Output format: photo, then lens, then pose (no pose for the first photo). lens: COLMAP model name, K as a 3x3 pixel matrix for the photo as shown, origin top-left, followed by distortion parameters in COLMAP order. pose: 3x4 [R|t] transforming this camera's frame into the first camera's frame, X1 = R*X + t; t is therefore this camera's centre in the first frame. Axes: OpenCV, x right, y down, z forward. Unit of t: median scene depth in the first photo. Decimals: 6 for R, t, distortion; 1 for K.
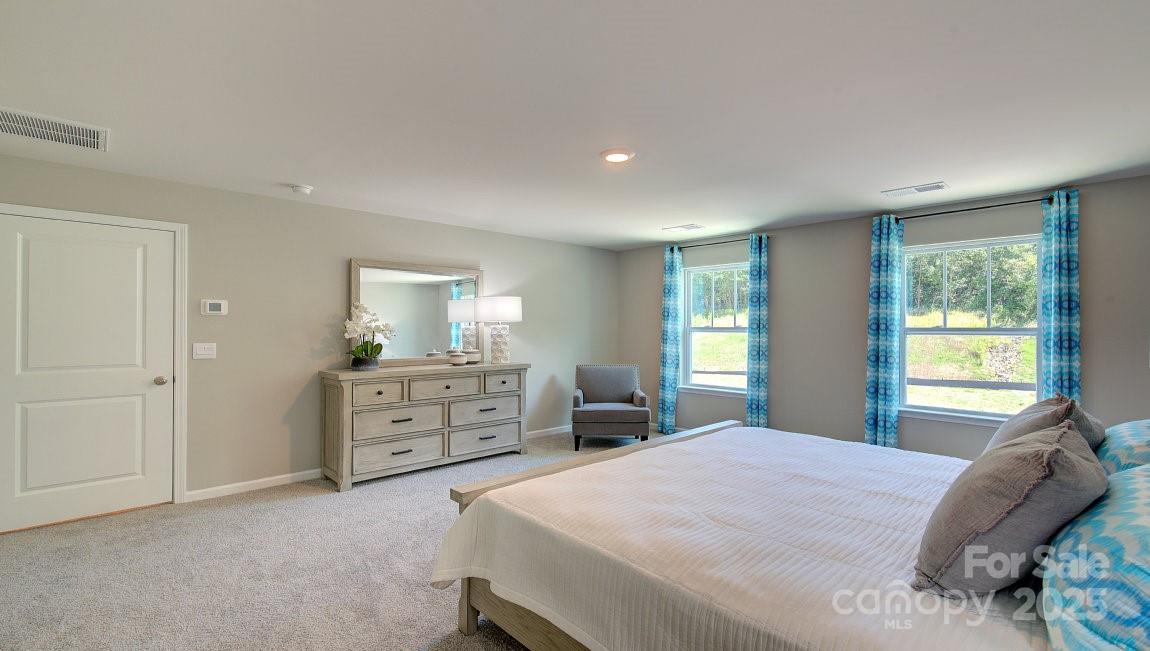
lens RADIAL K [[508.8, 0, 584.3], [0, 508.8, 326.3], [0, 0, 1]] dist [-0.002893, -0.000105]
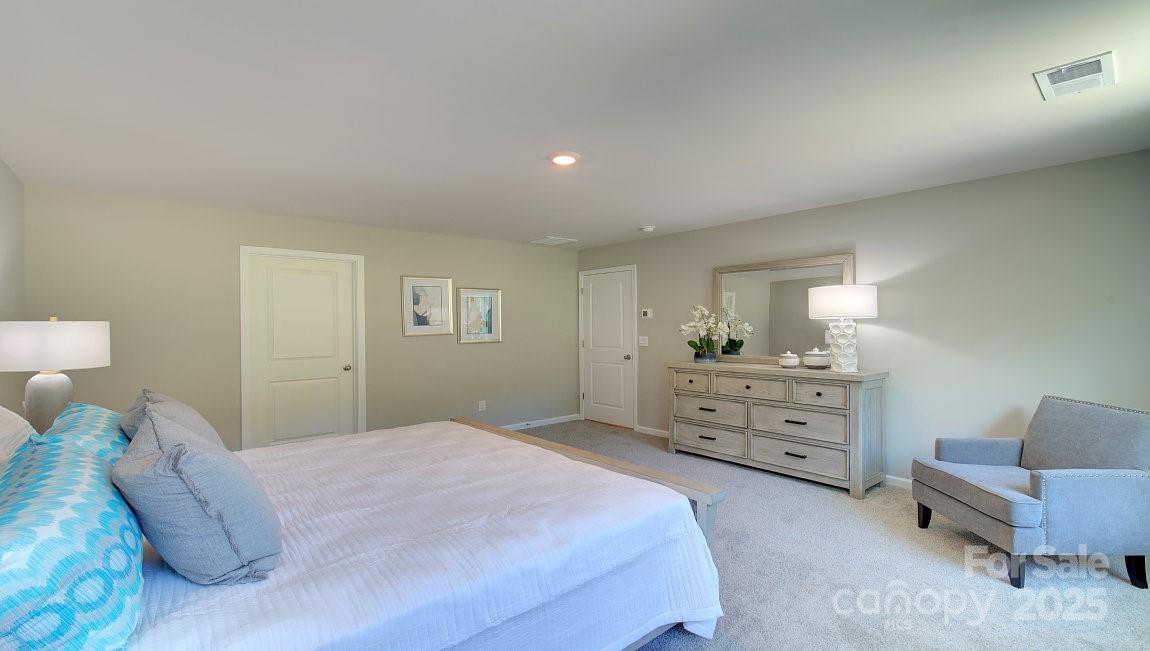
lens RADIAL K [[508.8, 0, 569.7], [0, 508.8, 325.1], [0, 0, 1]] dist [-0.002893, -0.000105]
pose [[-0.051964, -0.002573, -0.998646, 0.726603], [0.006176, 0.999977, -0.002898, 0.001302], [0.998630, -0.006318, -0.051947, 0.711963]]
